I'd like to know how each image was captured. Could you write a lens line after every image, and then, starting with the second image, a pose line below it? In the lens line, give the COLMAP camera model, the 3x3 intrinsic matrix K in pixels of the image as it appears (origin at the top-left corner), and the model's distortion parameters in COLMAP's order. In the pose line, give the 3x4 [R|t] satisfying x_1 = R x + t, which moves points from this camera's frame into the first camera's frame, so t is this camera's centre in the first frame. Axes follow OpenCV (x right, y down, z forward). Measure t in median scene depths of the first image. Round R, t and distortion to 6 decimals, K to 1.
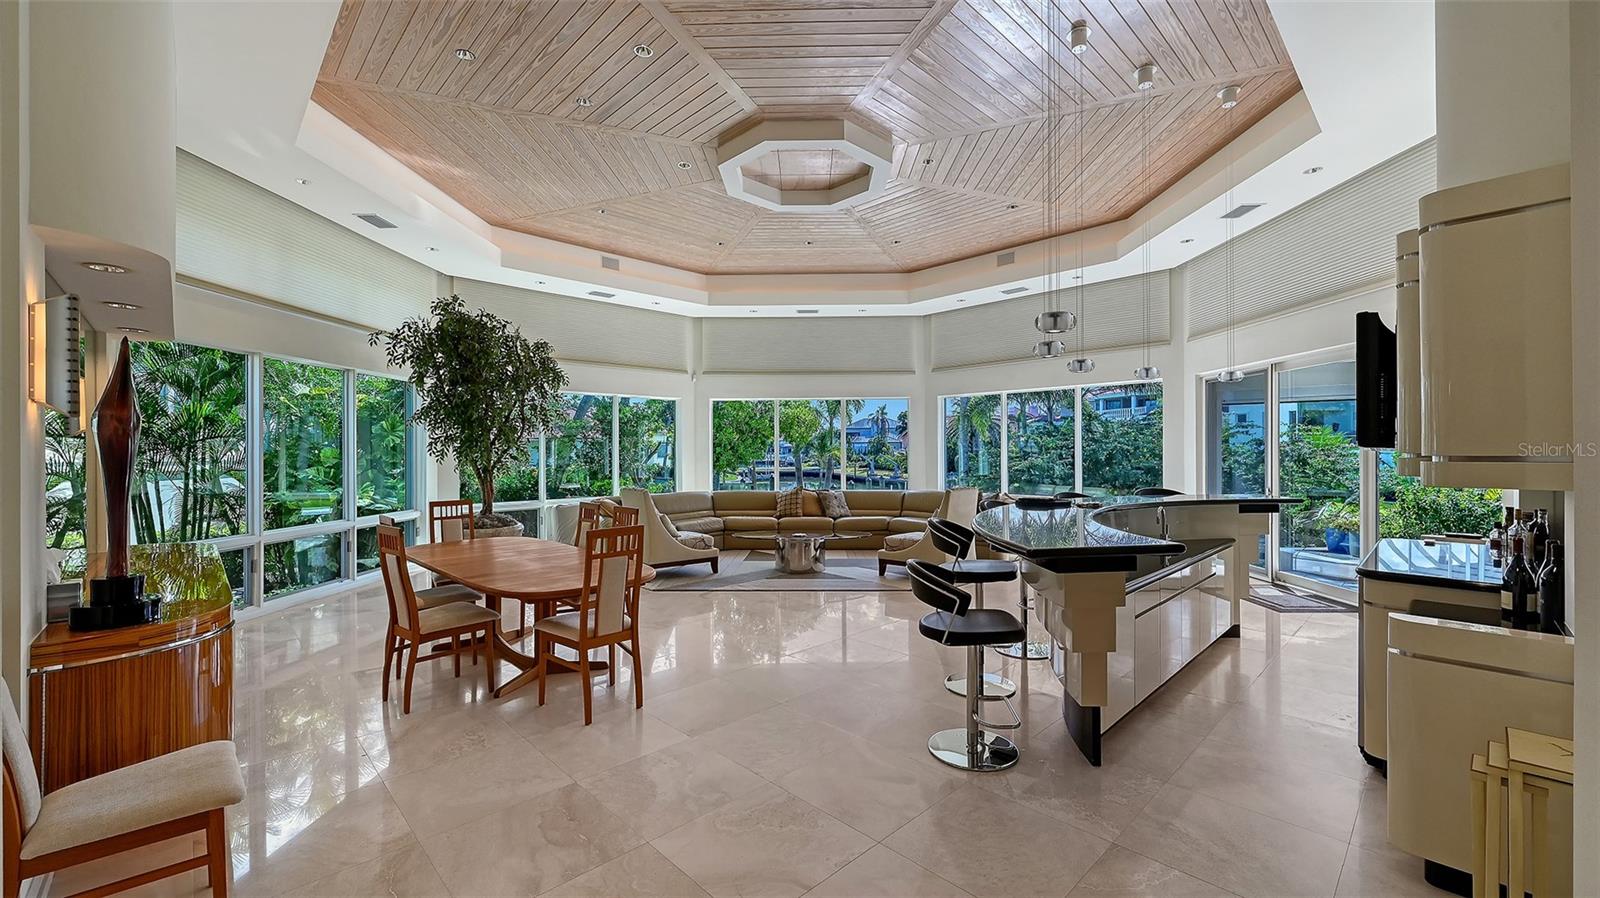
lens RADIAL K [[640.4, 0, 820.8], [0, 640.4, 456.4], [0, 0, 1]] dist [0.000422, 0.000138]
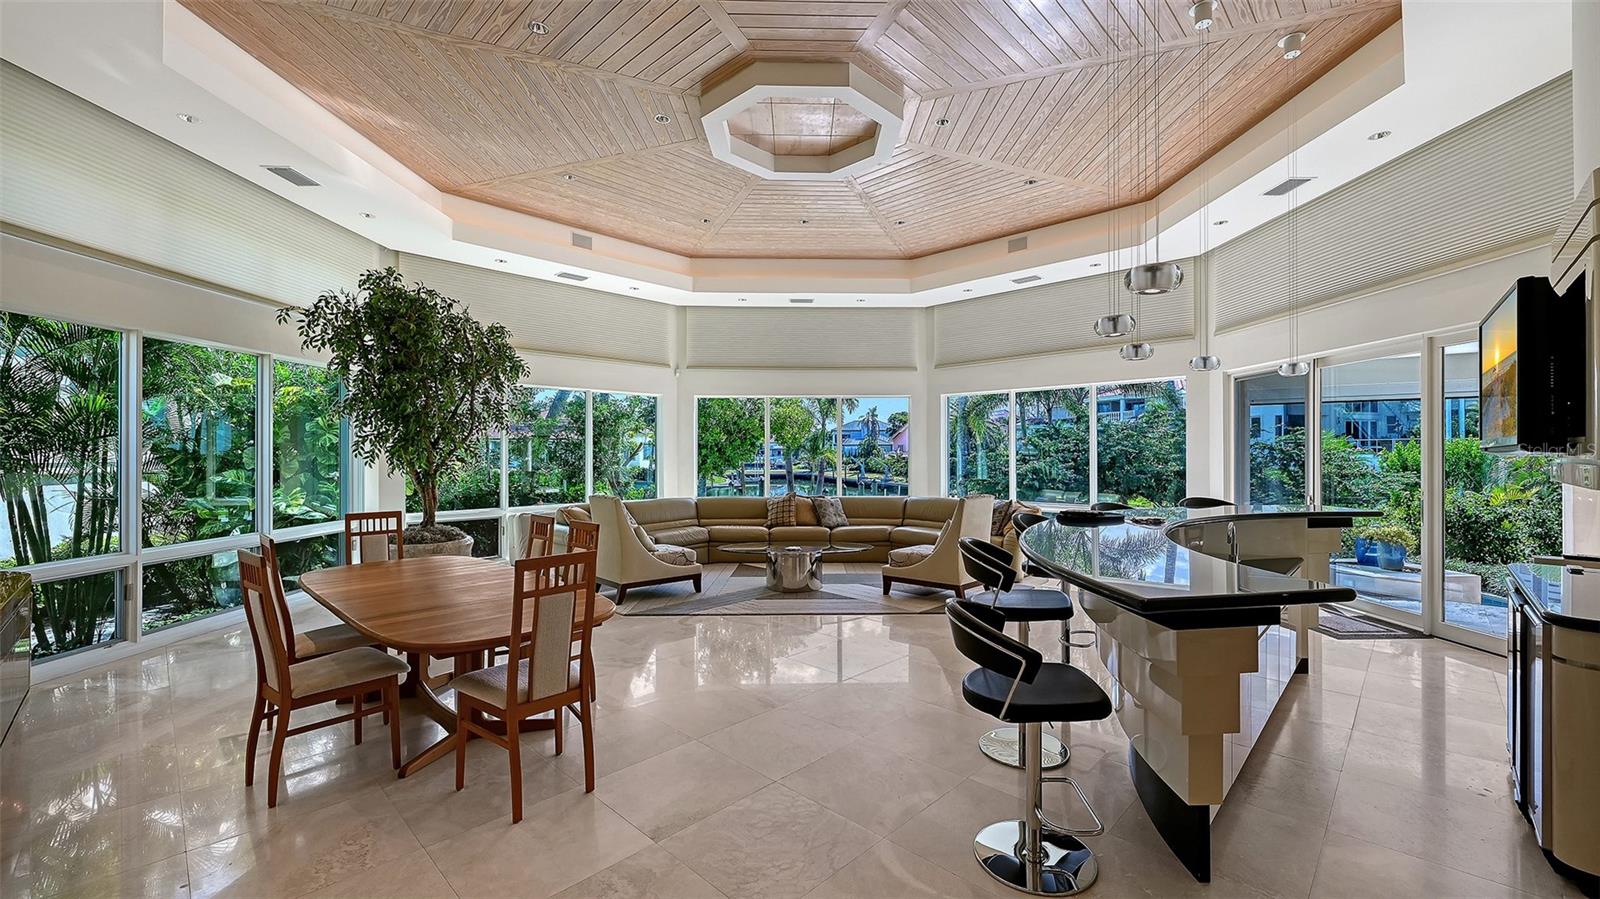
lens RADIAL K [[637.6, 0, 794.1], [0, 637.6, 469.3], [0, 0, 1]] dist [0.000623, 0.000056]
pose [[0.999701, 0.004600, -0.024003, -0.012773], [-0.004199, 0.999851, 0.016756, -0.001232], [0.024077, -0.016650, 0.999571, 0.131298]]
